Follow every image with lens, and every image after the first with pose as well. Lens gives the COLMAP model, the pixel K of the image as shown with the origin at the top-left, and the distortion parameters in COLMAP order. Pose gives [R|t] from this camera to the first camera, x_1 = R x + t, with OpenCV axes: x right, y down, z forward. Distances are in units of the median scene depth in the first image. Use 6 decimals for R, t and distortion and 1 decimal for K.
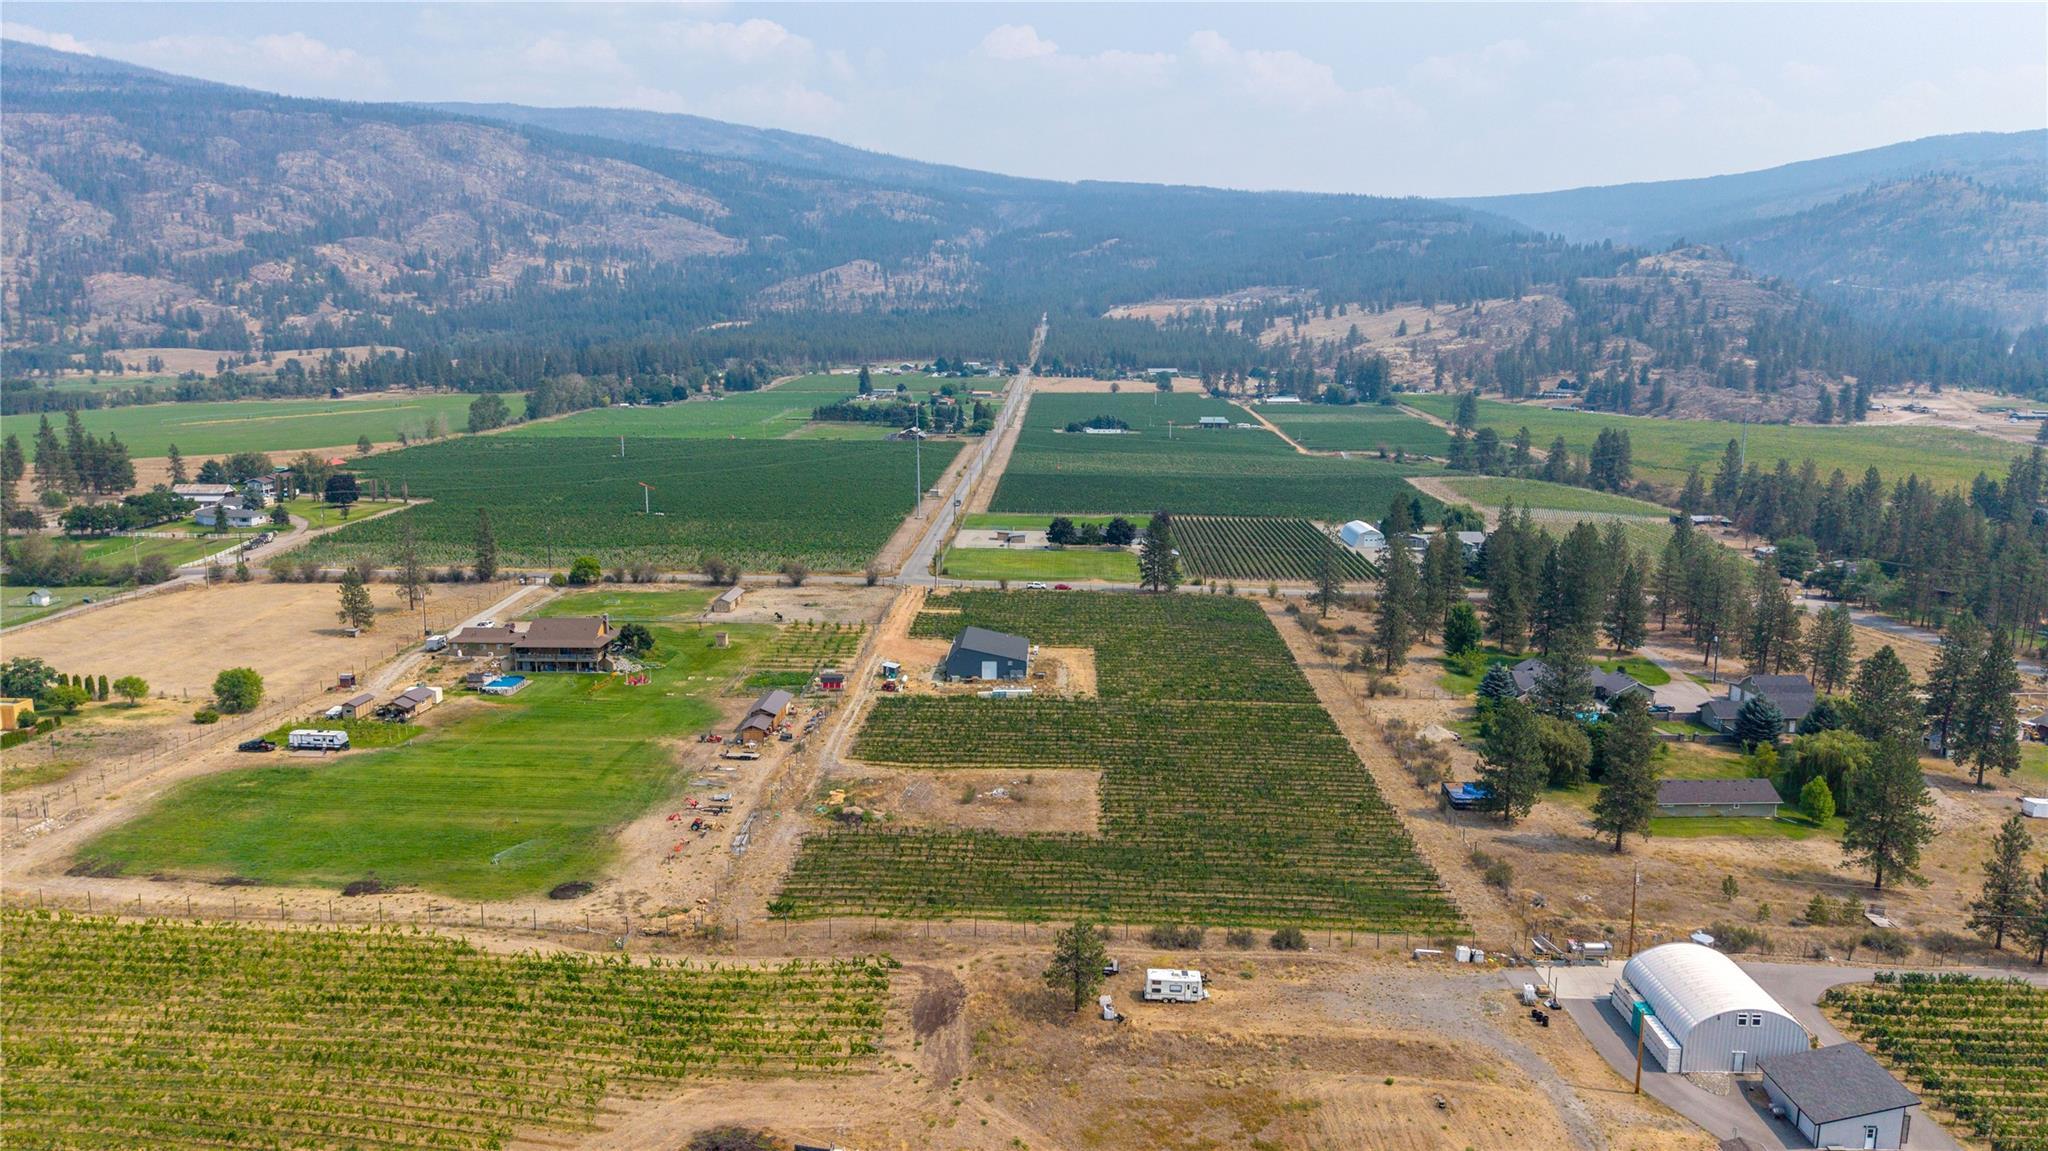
lens RADIAL K [[1366.7, 0, 1029.8], [0, 1366.7, 583.8], [0, 0, 1]] dist [0.050642, -0.062835]
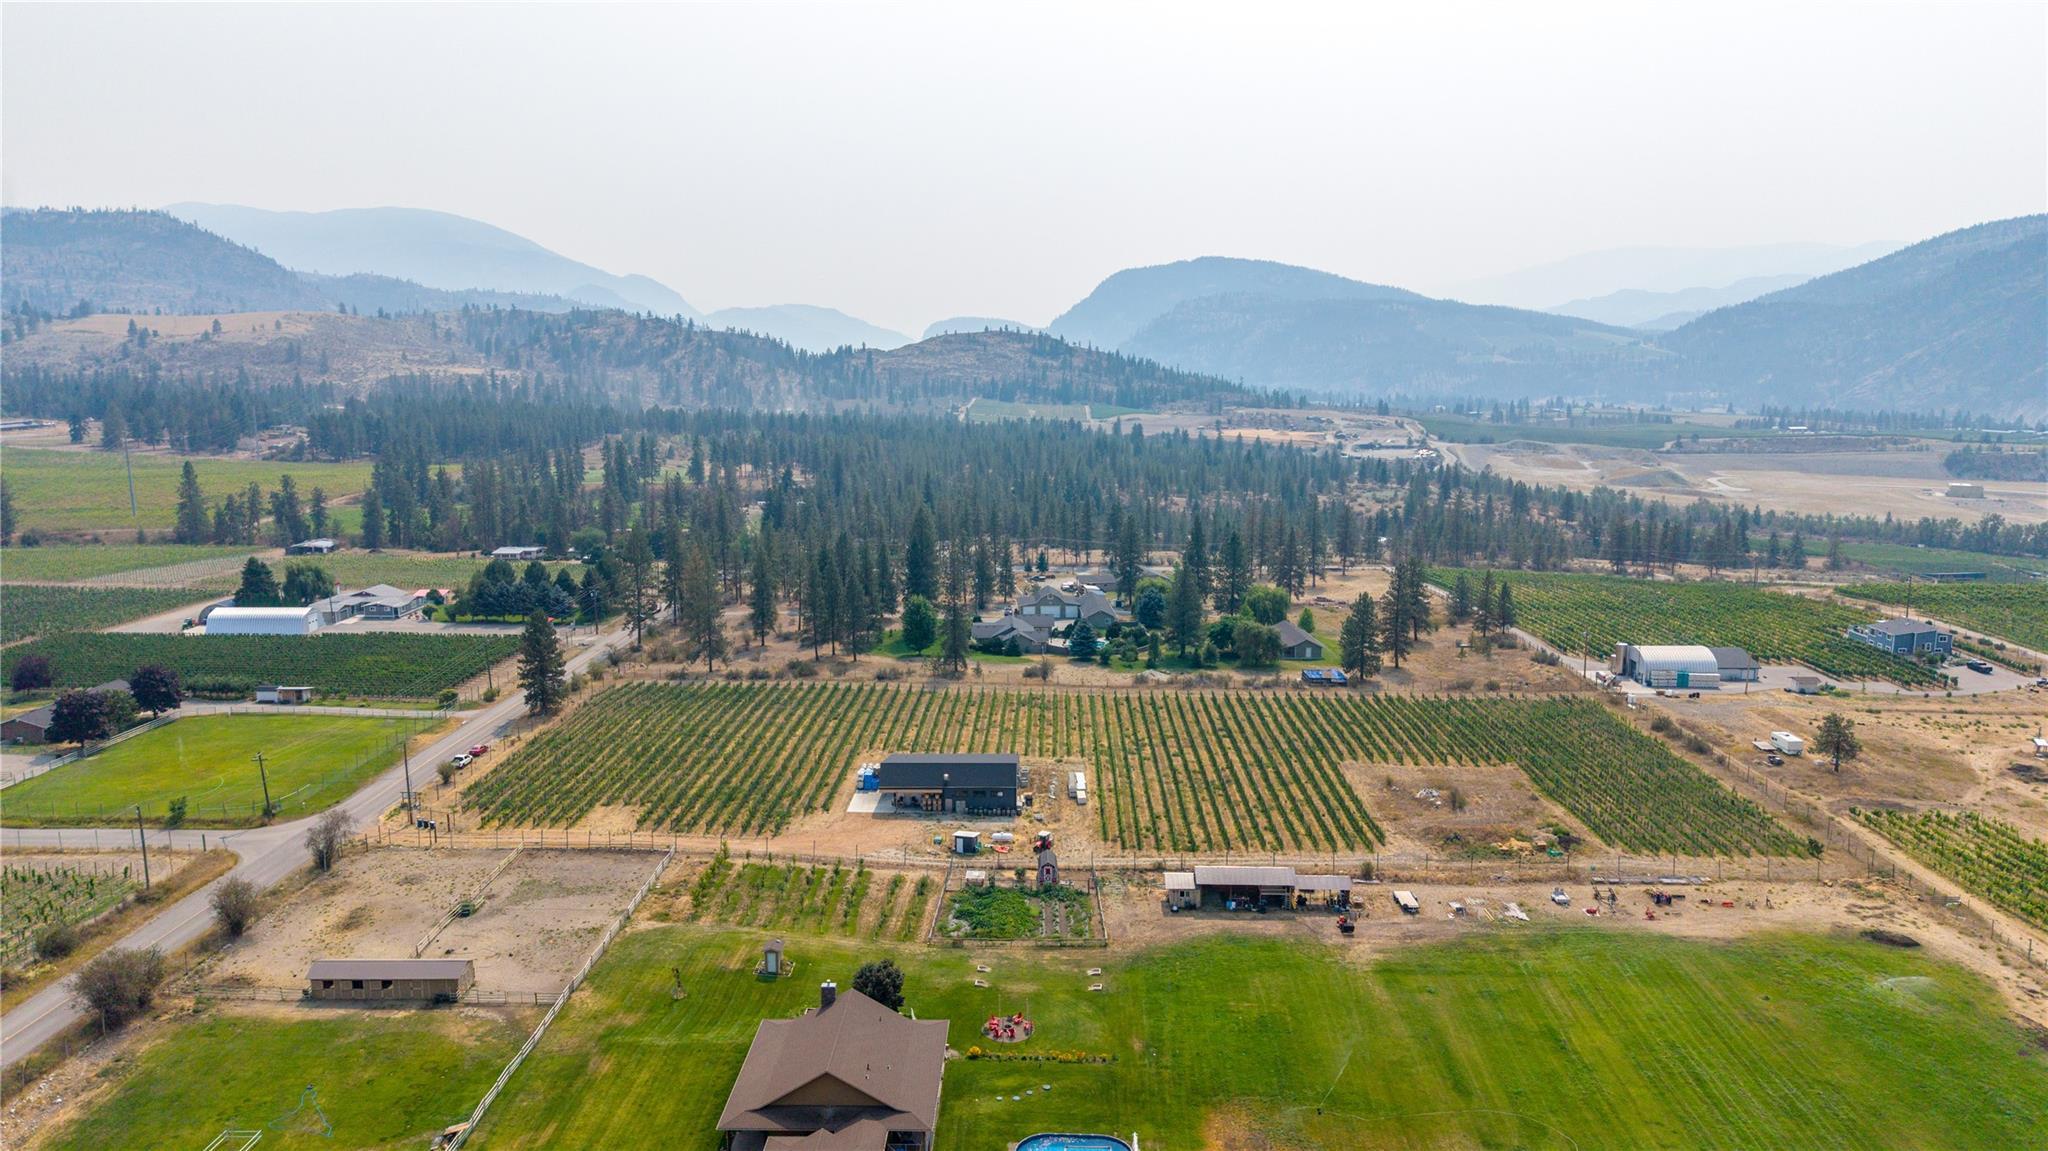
lens RADIAL K [[1366.7, 0, 1022.2], [0, 1366.7, 572.2], [0, 0, 1]] dist [0.050642, -0.062835]
pose [[-0.006196, -0.171496, 0.985165, -0.210421], [0.185138, 0.967955, 0.169665, -0.049415], [-0.982693, 0.183443, 0.025753, 0.263159]]
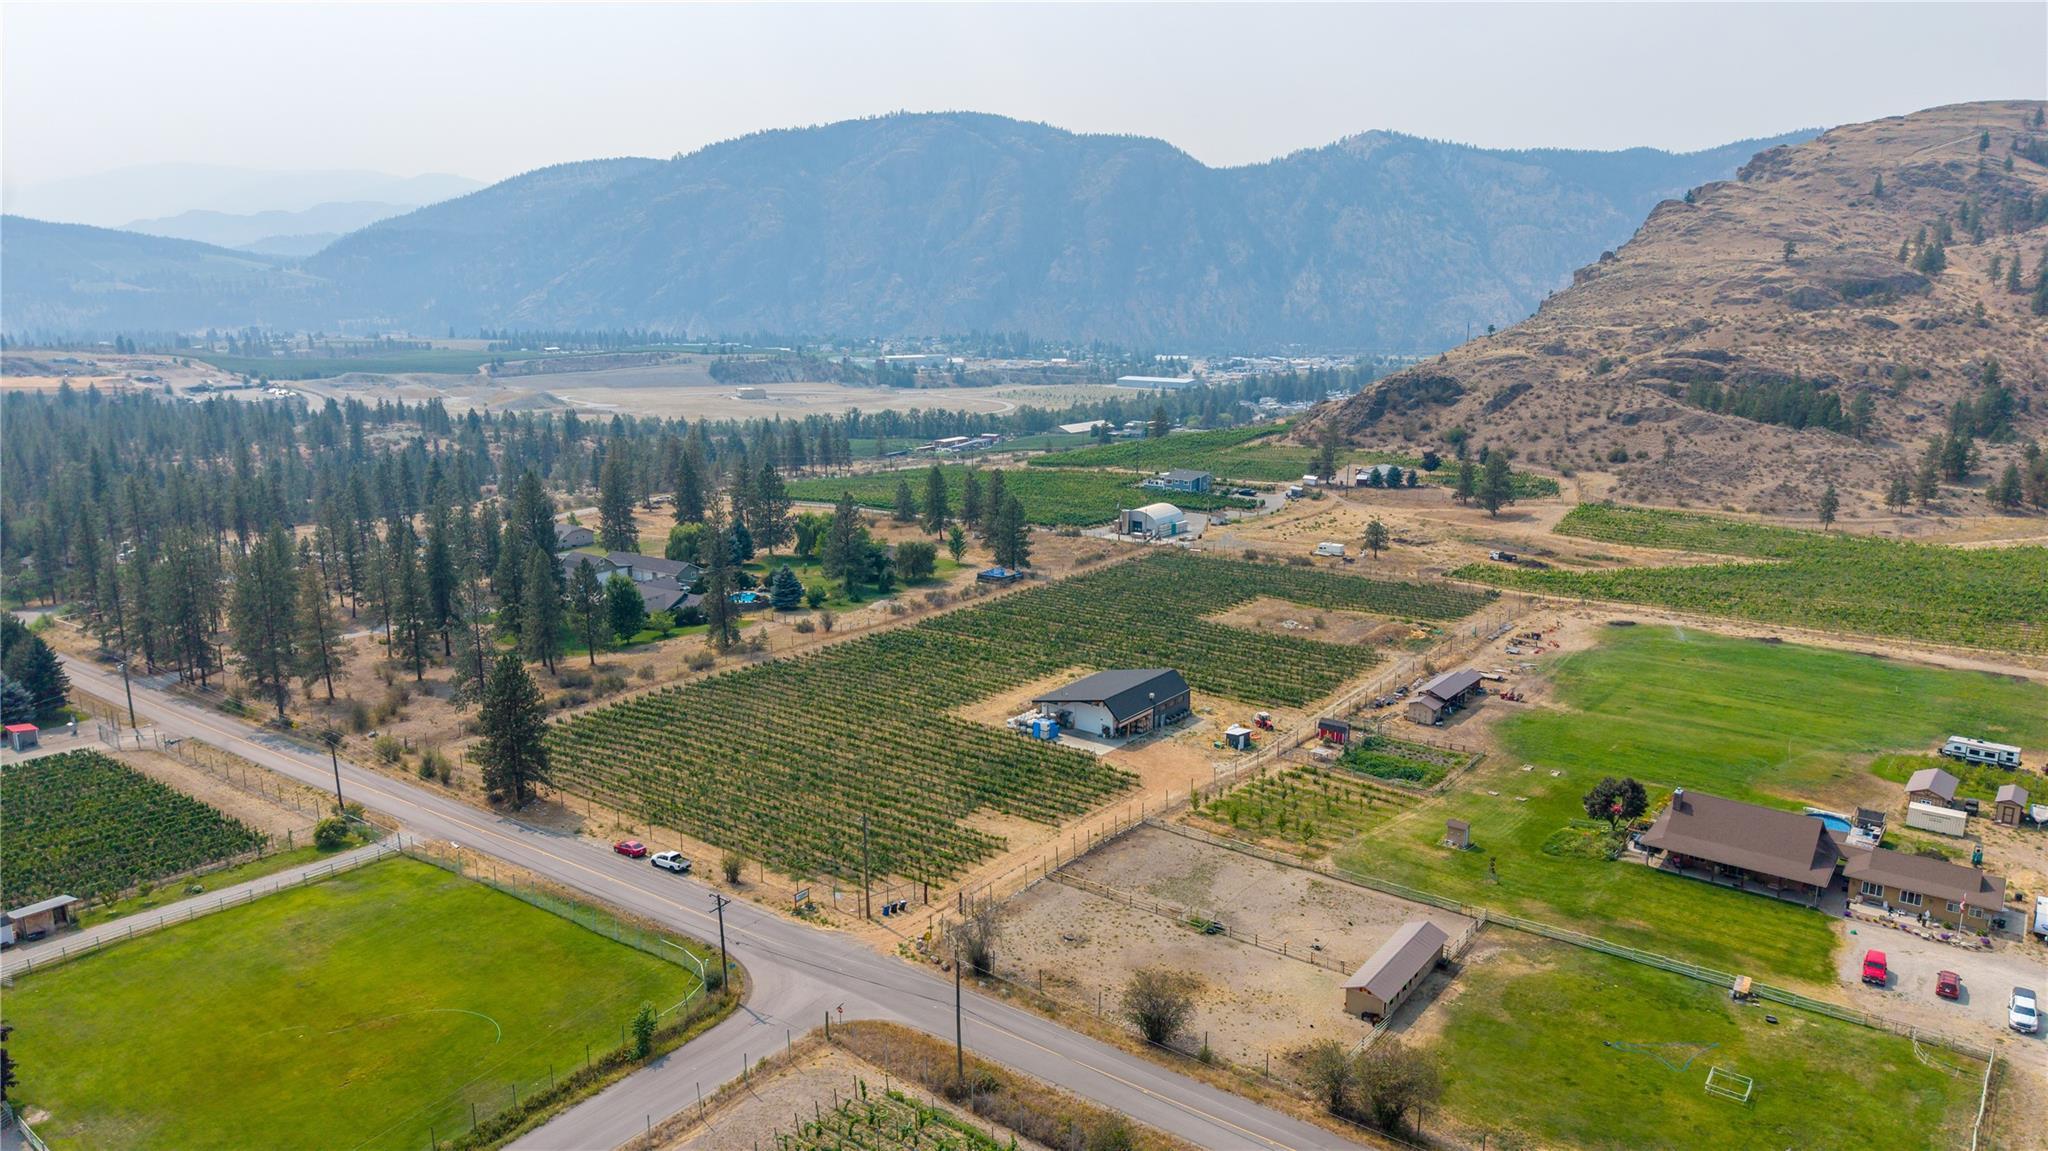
lens RADIAL K [[1366.7, 0, 1017.8], [0, 1366.7, 604.3], [0, 0, 1]] dist [0.050642, -0.062835]
pose [[-0.813146, -0.144509, 0.563835, -0.114498], [0.102129, 0.918240, 0.382629, -0.082005], [-0.573030, 0.368717, -0.731905, 0.443507]]
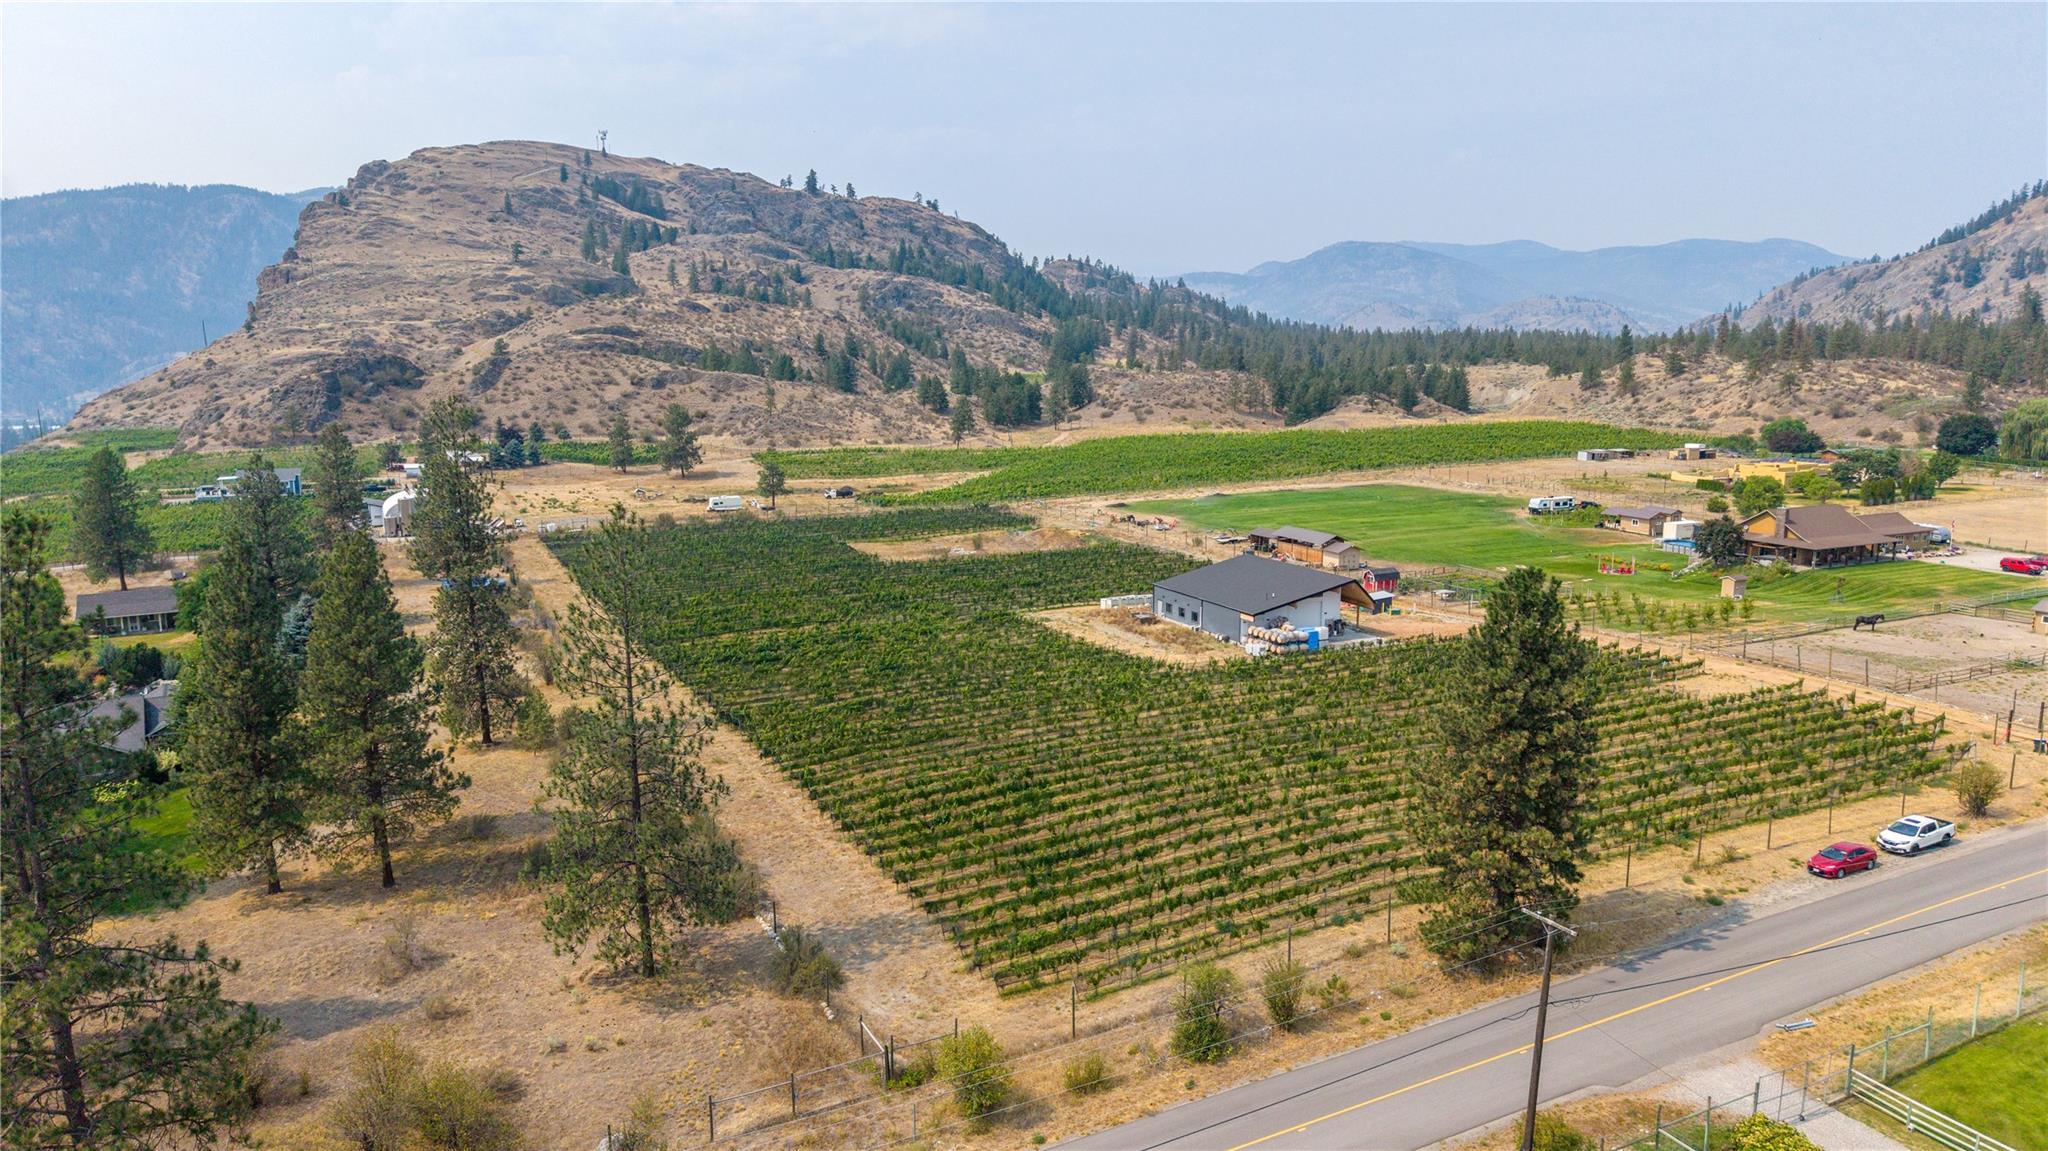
lens RADIAL K [[1366.7, 0, 1032.7], [0, 1366.7, 590.2], [0, 0, 1]] dist [0.050642, -0.062835]
pose [[-0.883160, 0.082799, -0.461705, 0.087135], [-0.086965, 0.938331, 0.334623, -0.036765], [0.460939, 0.335678, -0.821496, 0.401723]]
